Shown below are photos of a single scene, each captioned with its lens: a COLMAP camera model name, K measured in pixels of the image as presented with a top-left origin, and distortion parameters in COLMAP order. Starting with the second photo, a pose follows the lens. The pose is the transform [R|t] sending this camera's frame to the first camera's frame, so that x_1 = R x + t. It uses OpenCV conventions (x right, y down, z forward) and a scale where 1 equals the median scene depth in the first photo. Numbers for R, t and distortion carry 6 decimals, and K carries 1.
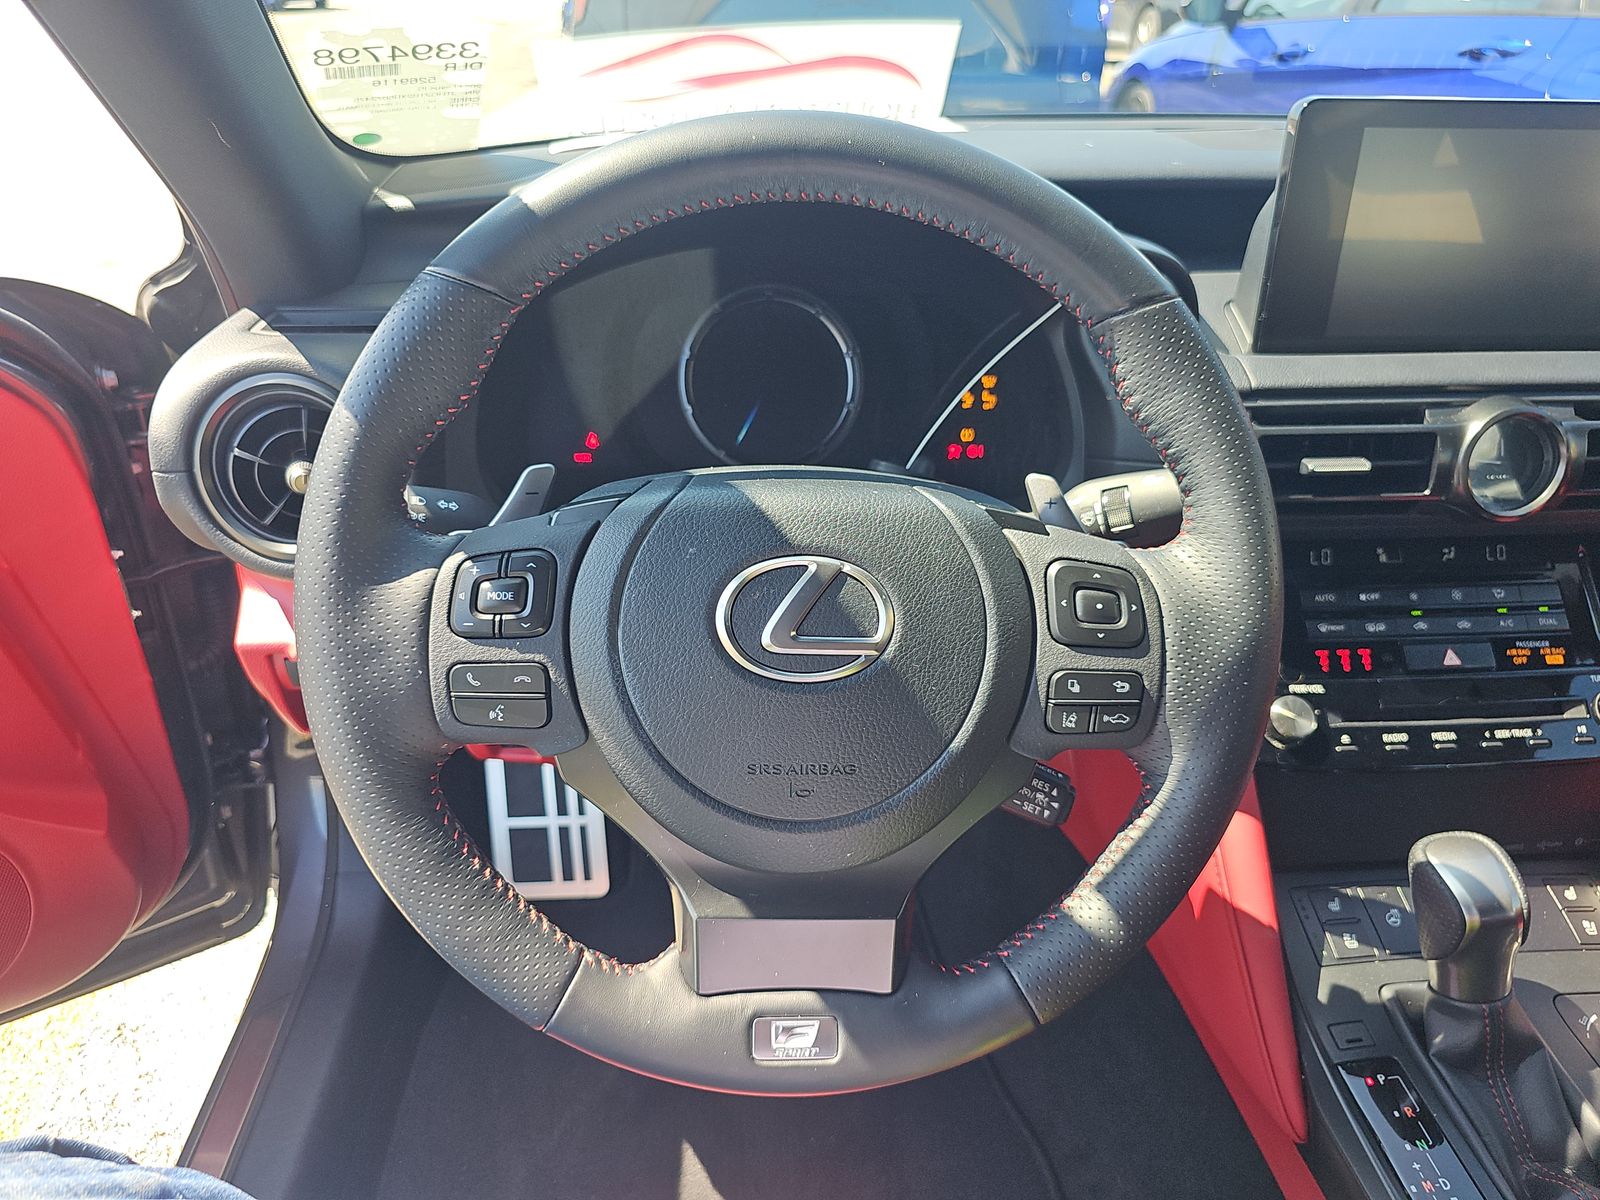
lens RADIAL K [[1050.6, 0, 800.0], [0, 1050.6, 600.0], [0, 0, 1]] dist [-0.036174, 0.006068]
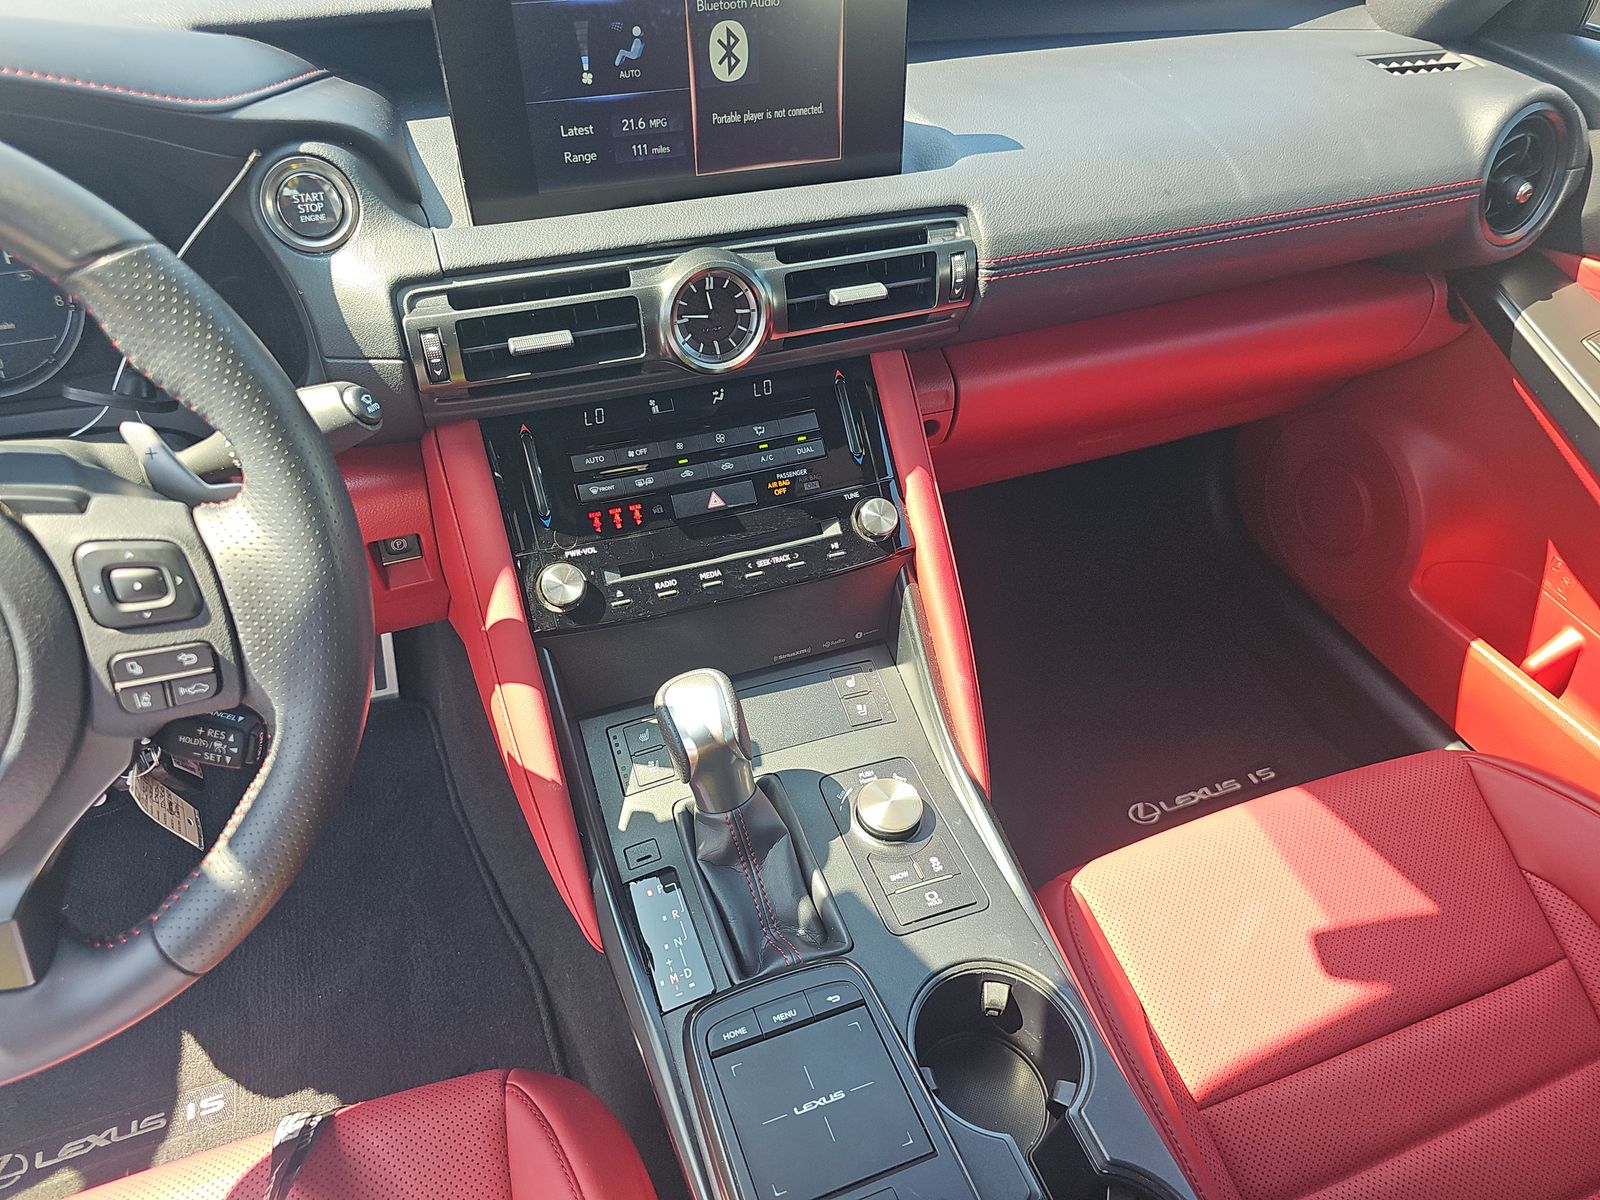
lens RADIAL K [[1015.5, 0, 800.0], [0, 1015.5, 600.0], [0, 0, 1]] dist [0.034402, -0.030770]
pose [[0.953390, -0.187192, 0.236656, 0.452668], [0.127507, 0.960773, 0.246286, -0.096170], [-0.273475, -0.204632, 0.939860, -0.043366]]
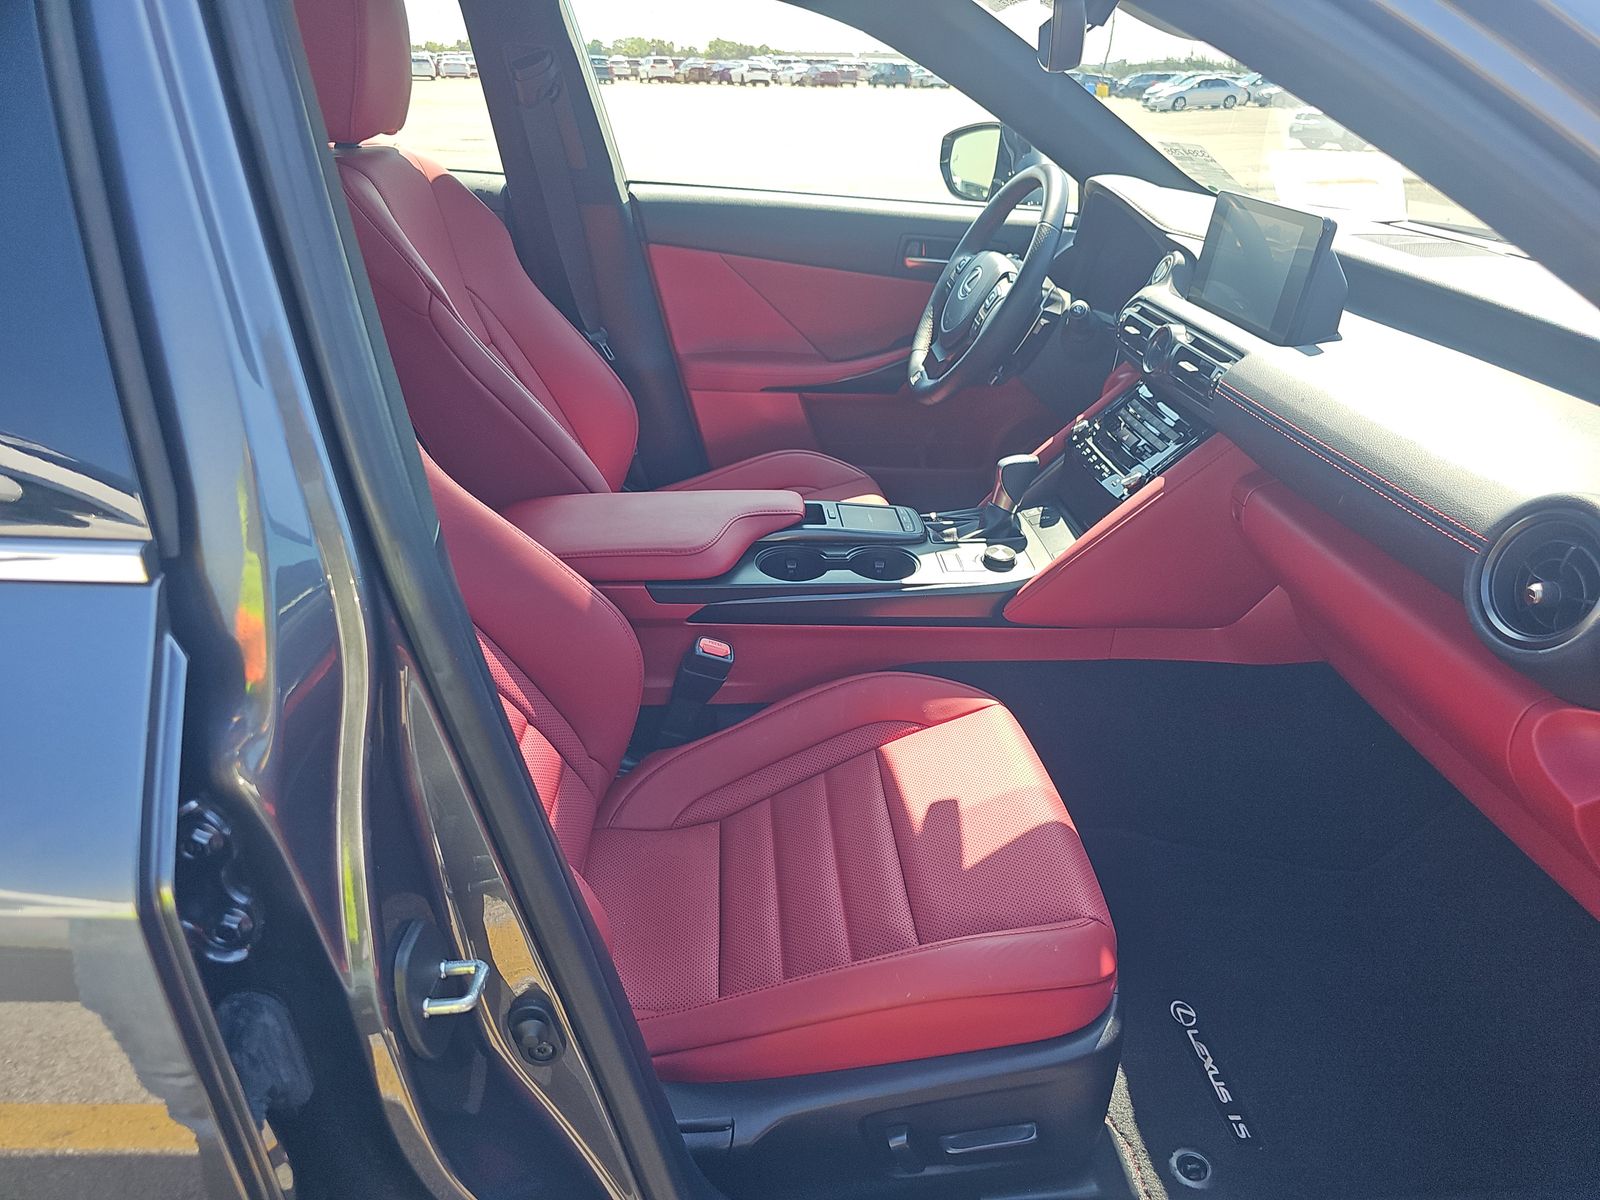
lens RADIAL K [[1050.6, 0, 800.0], [0, 1050.6, 600.0], [0, 0, 1]] dist [-0.036174, 0.006068]
pose [[0.028661, 0.461289, -0.886787, 2.752402], [-0.507442, 0.771051, 0.384685, -0.179648], [0.861209, 0.438967, 0.256177, -0.009700]]
